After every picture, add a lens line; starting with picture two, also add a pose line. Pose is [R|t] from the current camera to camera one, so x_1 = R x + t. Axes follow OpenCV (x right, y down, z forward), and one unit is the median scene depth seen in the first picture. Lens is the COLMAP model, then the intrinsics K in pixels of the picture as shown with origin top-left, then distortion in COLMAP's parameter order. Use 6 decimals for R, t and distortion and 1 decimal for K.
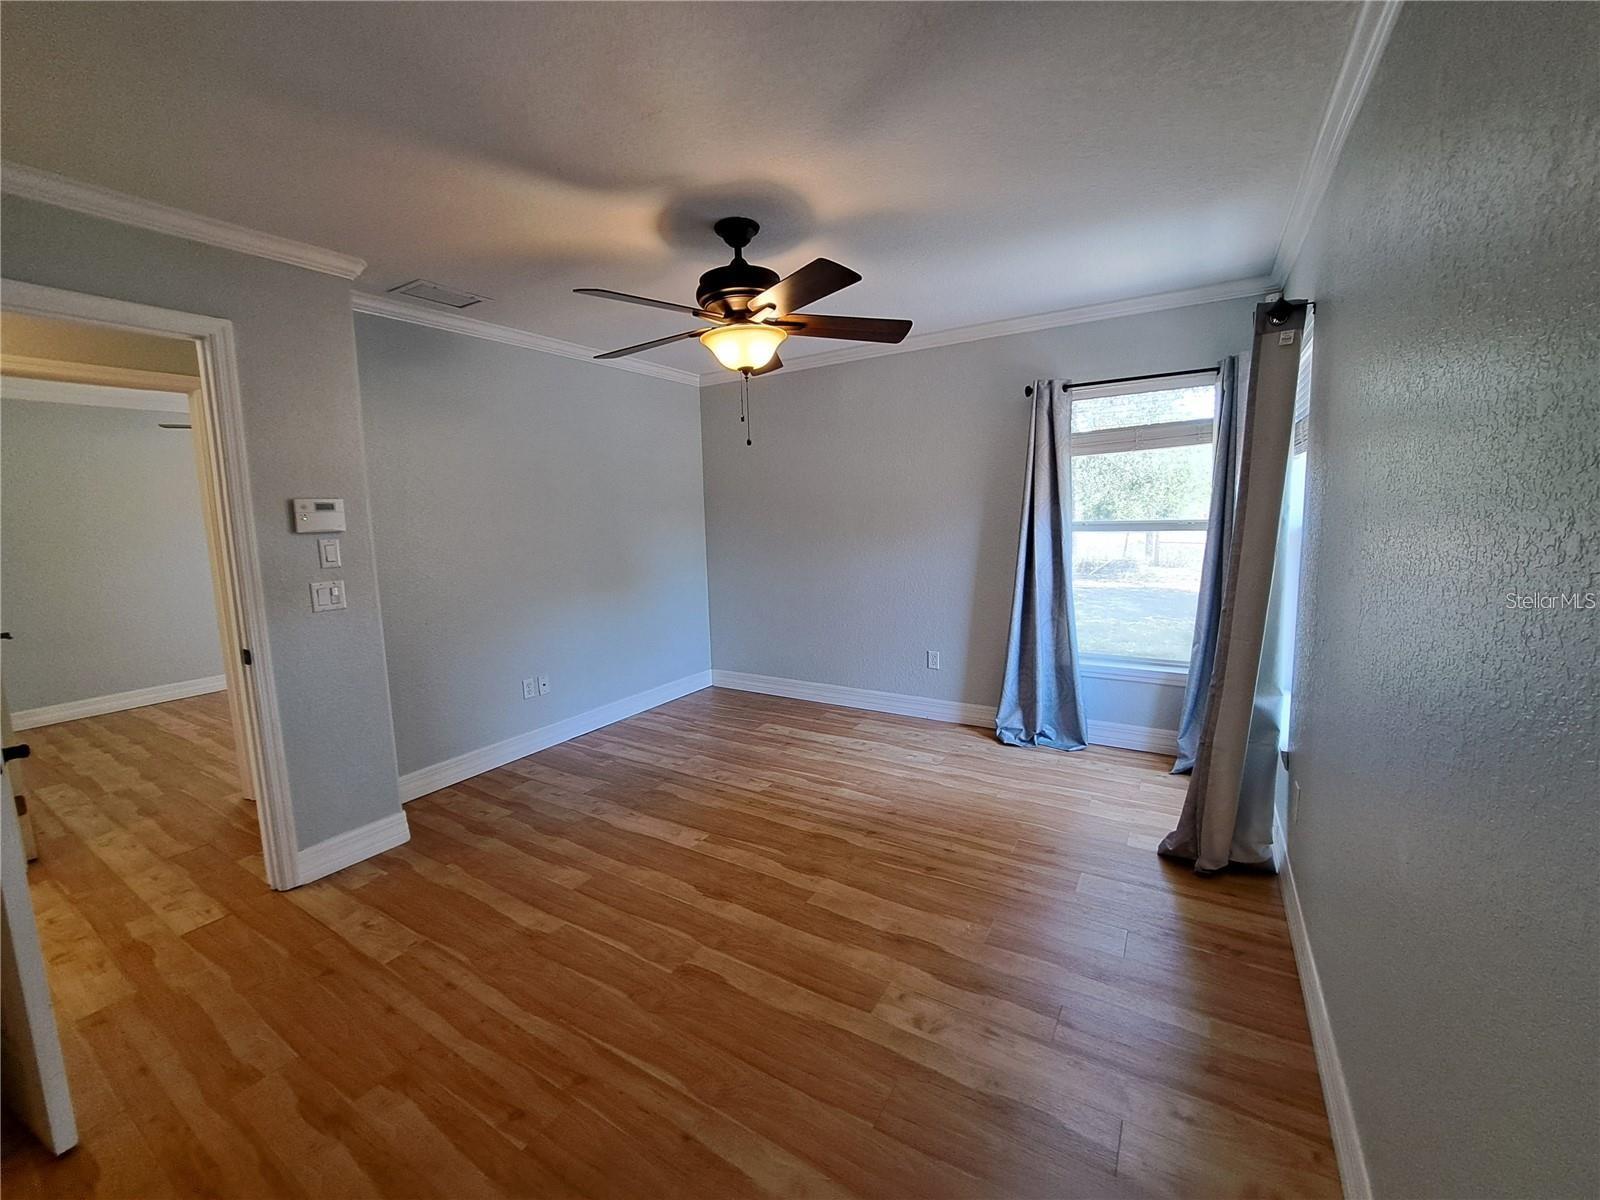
lens RADIAL K [[636.4, 0, 797.9], [0, 636.4, 587.6], [0, 0, 1]] dist [-0.013861, -0.003772]
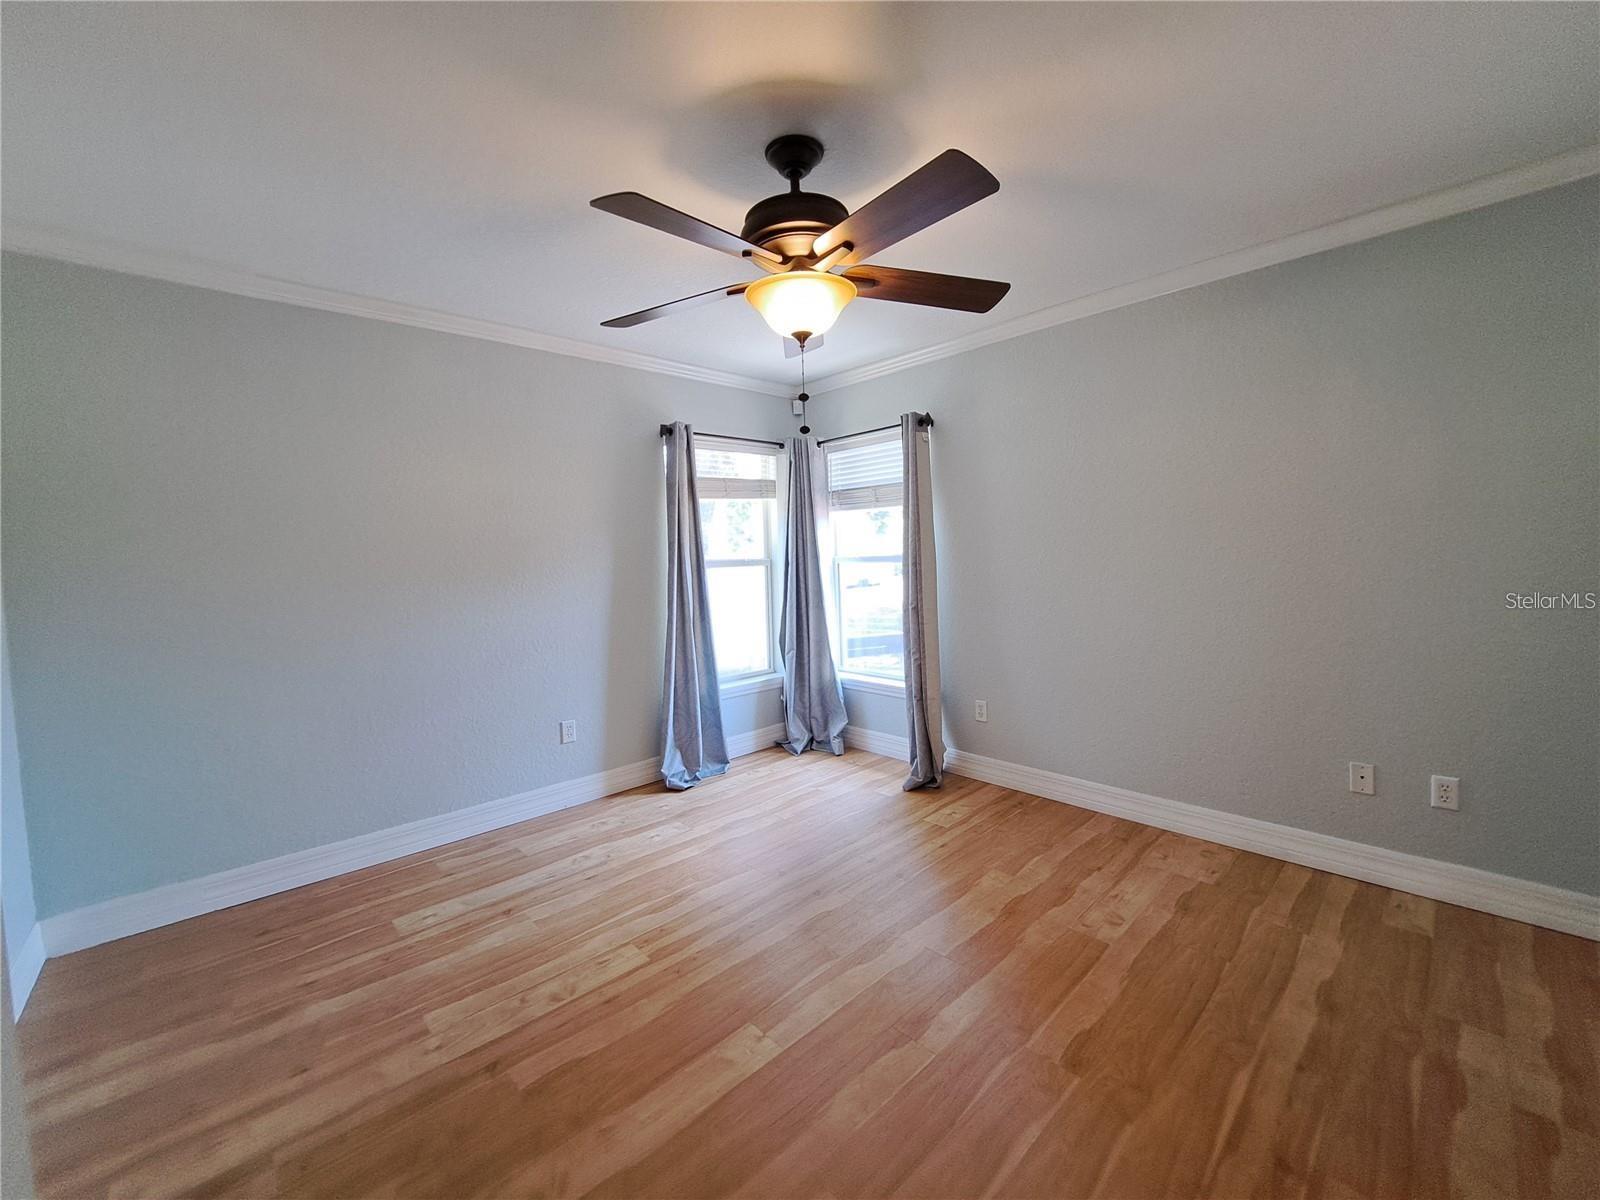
lens RADIAL K [[636.4, 0, 797.9], [0, 636.4, 587.6], [0, 0, 1]] dist [-0.013861, -0.003772]
pose [[0.260979, -0.027343, 0.964957, -0.581803], [0.136190, 0.990644, -0.008762, -0.024103], [-0.955689, 0.133705, 0.262261, 0.589147]]
